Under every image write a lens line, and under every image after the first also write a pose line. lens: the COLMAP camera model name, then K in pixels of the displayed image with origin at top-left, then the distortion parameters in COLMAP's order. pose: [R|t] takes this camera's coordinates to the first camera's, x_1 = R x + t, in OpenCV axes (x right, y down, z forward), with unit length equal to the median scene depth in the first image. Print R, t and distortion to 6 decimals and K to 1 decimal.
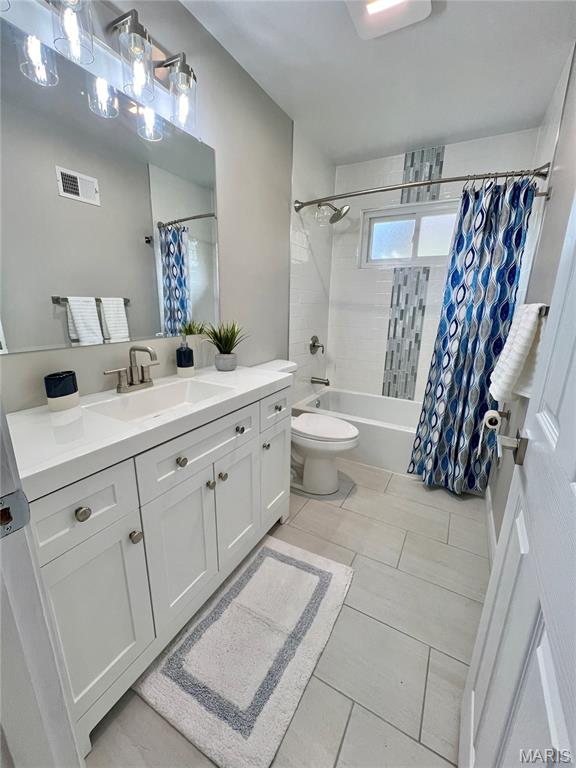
lens RADIAL K [[311.6, 0, 289.3], [0, 311.6, 382.4], [0, 0, 1]] dist [0.000333, 0.000021]
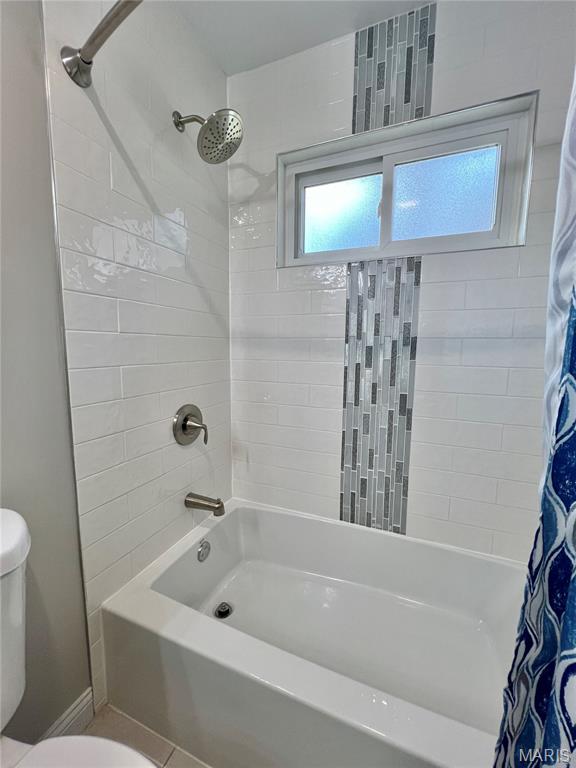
lens RADIAL K [[311.6, 0, 287.9], [0, 311.6, 385.5], [0, 0, 1]] dist [0.000333, 0.000021]
pose [[0.993307, -0.021429, 0.113495, 0.181593], [0.035977, 0.991156, -0.127730, -0.116700], [-0.109755, 0.130958, 0.985294, 0.546794]]
